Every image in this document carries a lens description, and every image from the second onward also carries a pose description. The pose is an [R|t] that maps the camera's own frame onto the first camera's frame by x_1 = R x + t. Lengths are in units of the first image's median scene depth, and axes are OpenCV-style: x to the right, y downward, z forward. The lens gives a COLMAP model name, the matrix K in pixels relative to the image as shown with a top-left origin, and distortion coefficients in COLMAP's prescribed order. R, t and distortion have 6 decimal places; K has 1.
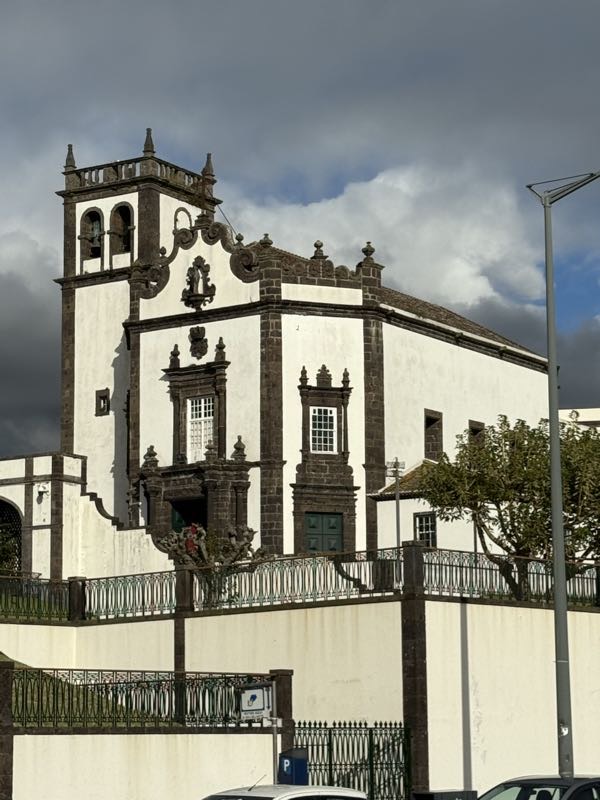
lens RADIAL K [[2101.9, 0, 300.0], [0, 2101.9, 400.2], [0, 0, 1]] dist [-0.112508, 0.000000]
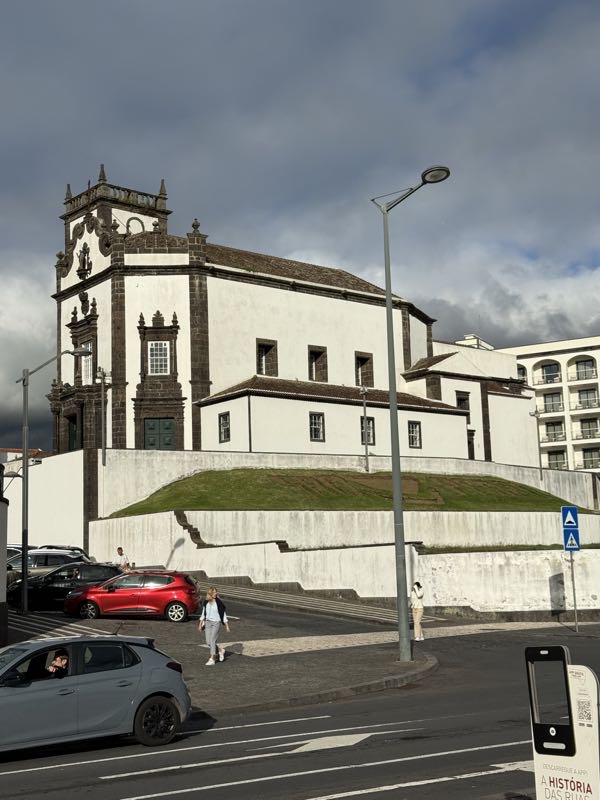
lens RADIAL K [[1109.6, 0, 299.6], [0, 1109.6, 399.8], [0, 0, 1]] dist [0.056597, 0.000000]
pose [[0.958004, -0.068863, -0.278365, 0.296626], [0.073703, 0.997256, 0.006947, 0.042923], [0.277122, -0.027171, 0.960450, 0.328346]]
